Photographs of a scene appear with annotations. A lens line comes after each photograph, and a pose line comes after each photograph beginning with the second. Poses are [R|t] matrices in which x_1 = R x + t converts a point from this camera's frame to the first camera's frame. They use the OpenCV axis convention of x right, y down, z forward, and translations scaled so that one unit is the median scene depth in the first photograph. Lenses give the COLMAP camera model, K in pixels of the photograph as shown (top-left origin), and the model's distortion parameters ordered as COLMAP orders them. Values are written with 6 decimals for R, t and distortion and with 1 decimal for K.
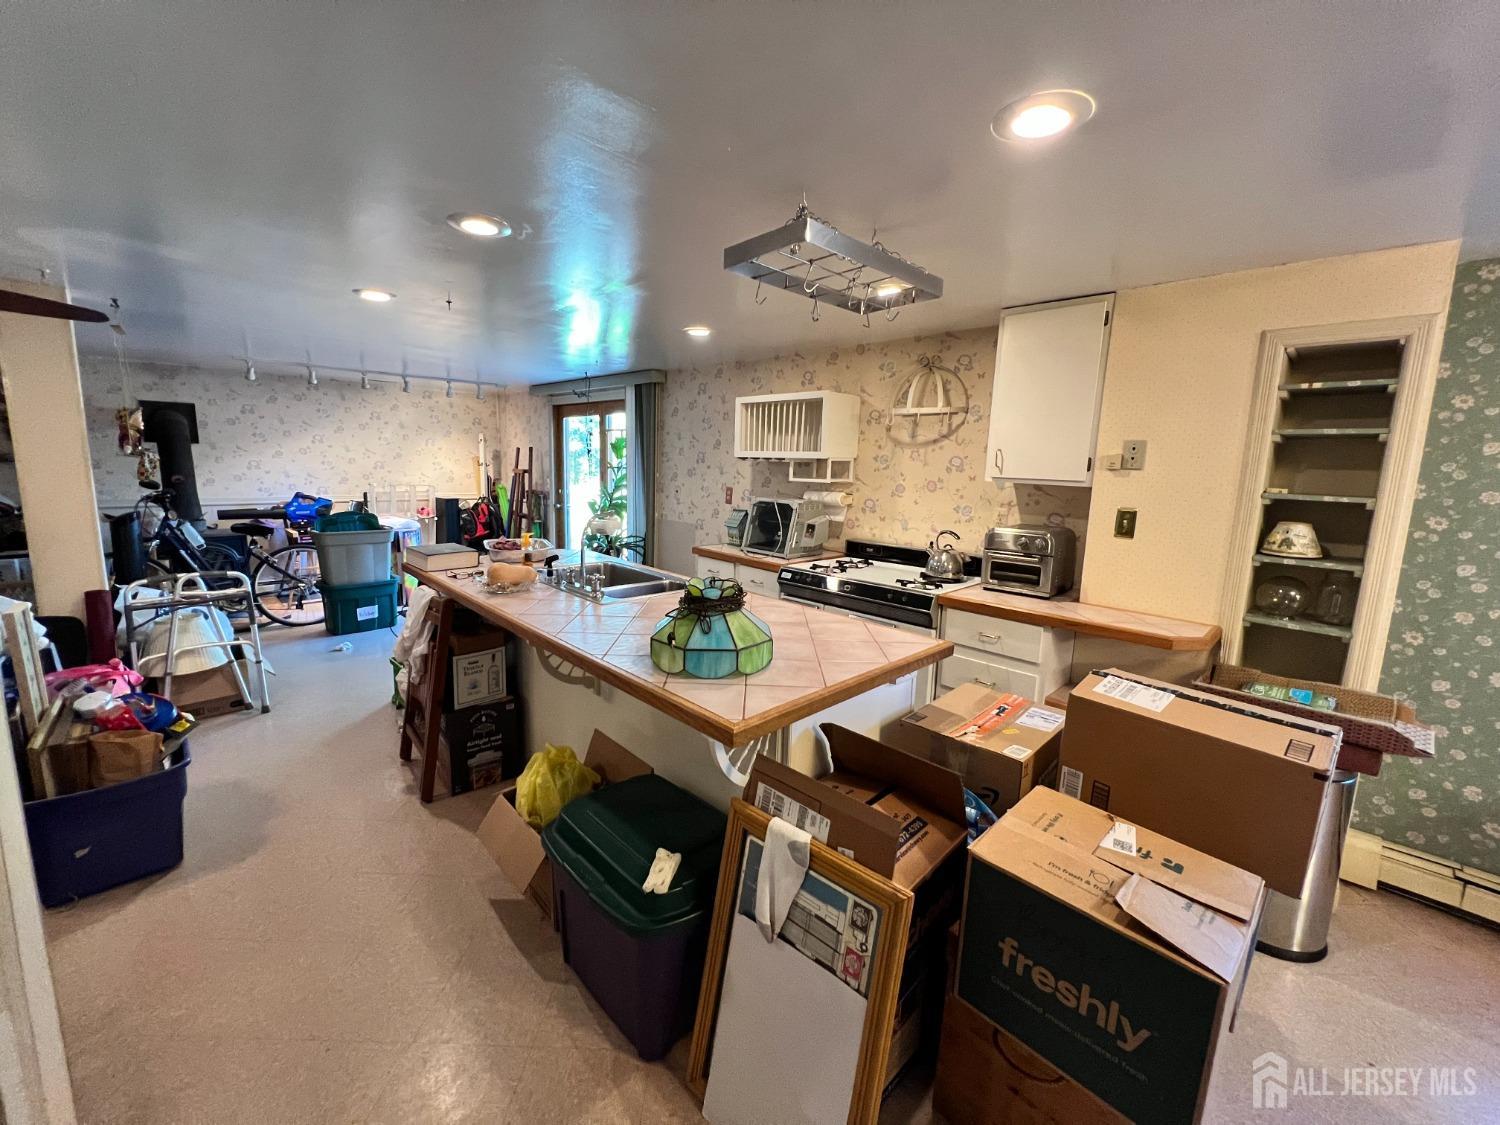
lens RADIAL K [[598.9, 0, 751.5], [0, 598.9, 563.1], [0, 0, 1]] dist [-0.002202, 0.000116]
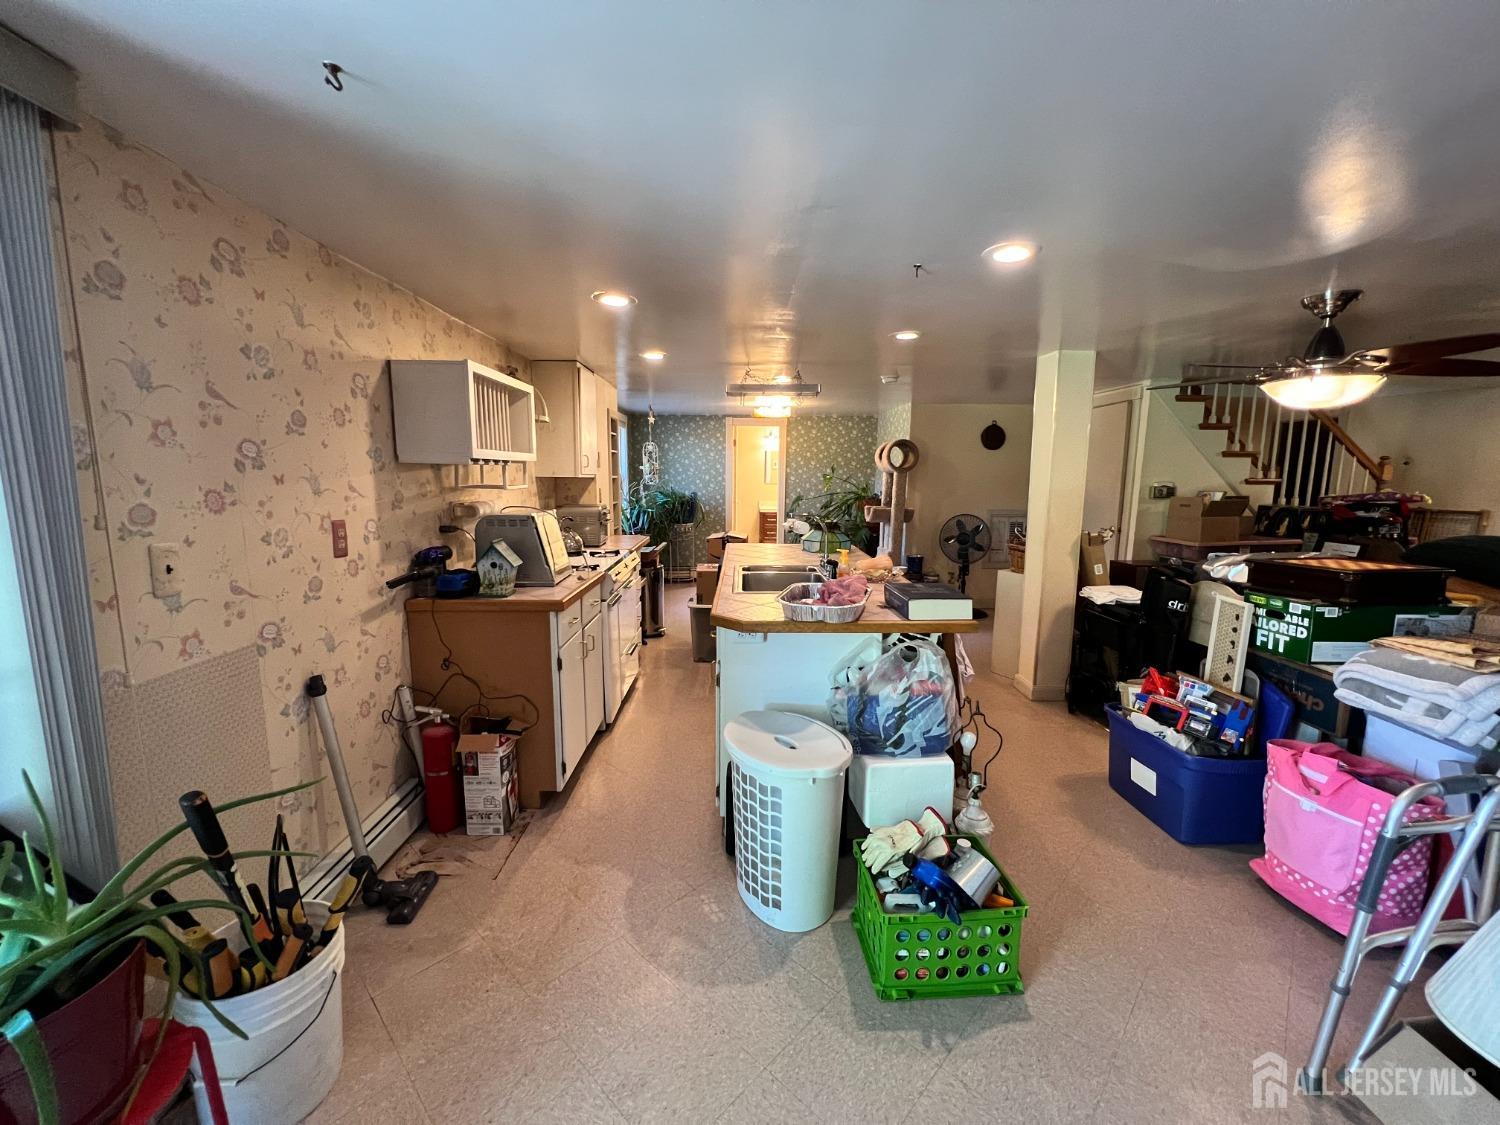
lens RADIAL K [[598.9, 0, 755.5], [0, 598.9, 559.6], [0, 0, 1]] dist [-0.002202, 0.000116]
pose [[-0.730712, -0.144001, 0.667326, -0.555804], [0.066745, 0.957748, 0.279755, -0.197507], [-0.679415, 0.248961, -0.690227, 1.064906]]
